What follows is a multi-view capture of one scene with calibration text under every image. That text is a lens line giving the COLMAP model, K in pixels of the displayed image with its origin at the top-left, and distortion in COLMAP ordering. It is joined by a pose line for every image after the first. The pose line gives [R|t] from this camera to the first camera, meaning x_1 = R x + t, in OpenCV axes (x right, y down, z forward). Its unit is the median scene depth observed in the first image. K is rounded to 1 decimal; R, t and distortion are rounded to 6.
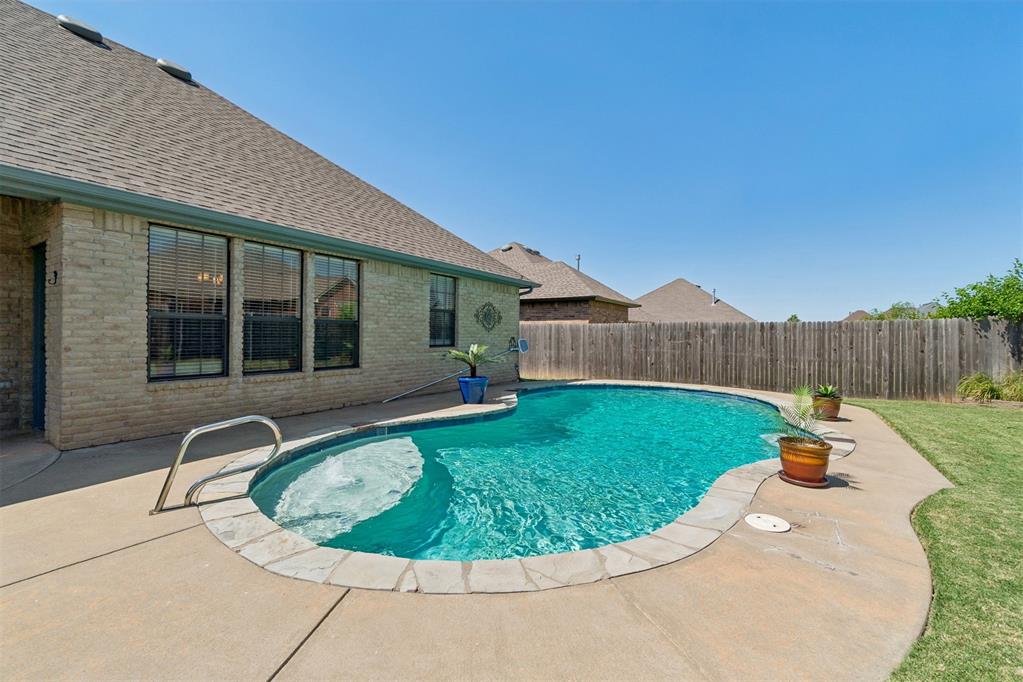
lens RADIAL K [[447.4, 0, 506.7], [0, 447.4, 337.3], [0, 0, 1]] dist [0.000558, -0.000203]
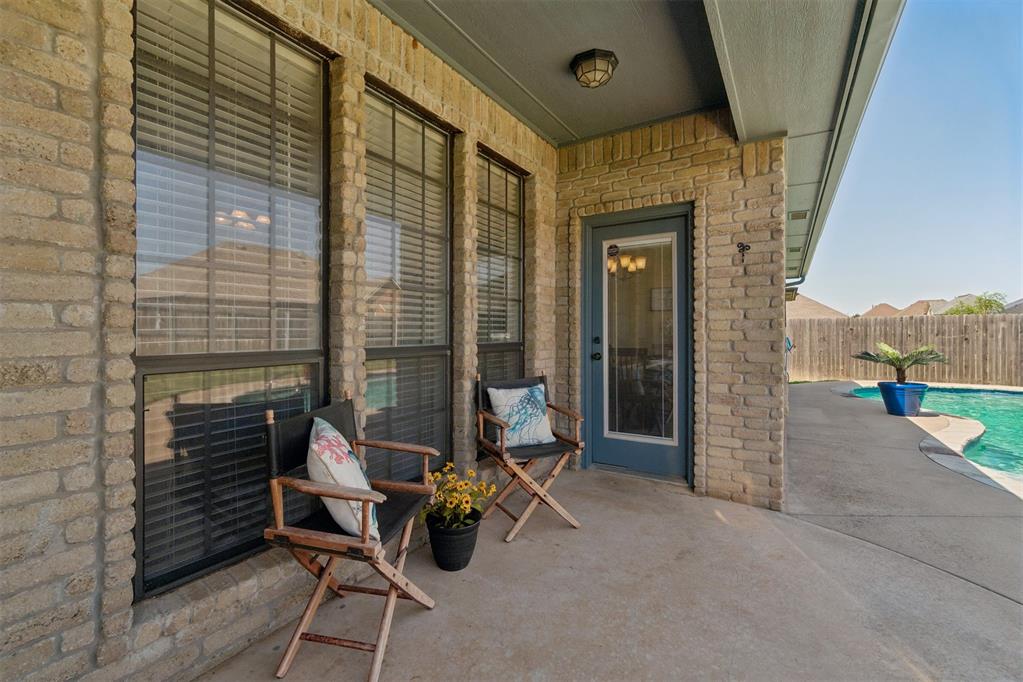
lens RADIAL K [[447.4, 0, 519.1], [0, 447.4, 337.3], [0, 0, 1]] dist [0.000558, -0.000203]
pose [[0.999959, -0.008969, 0.001491, -0.522670], [0.008953, 0.999909, 0.010061, -0.006628], [-0.001581, -0.010048, 0.999948, 0.124396]]
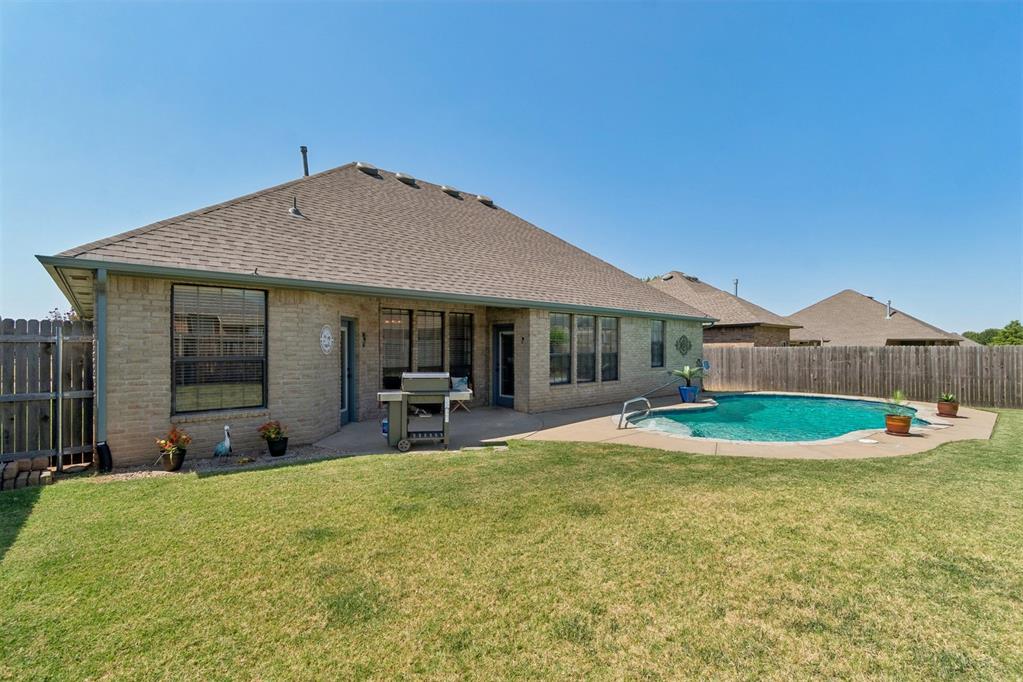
lens RADIAL K [[447.4, 0, 514.8], [0, 447.4, 349.2], [0, 0, 1]] dist [0.000558, -0.000203]
pose [[0.962189, -0.010440, -0.272181, -0.160305], [0.008980, 0.999938, -0.006607, -0.027426], [0.272233, 0.003913, 0.962223, -0.491056]]
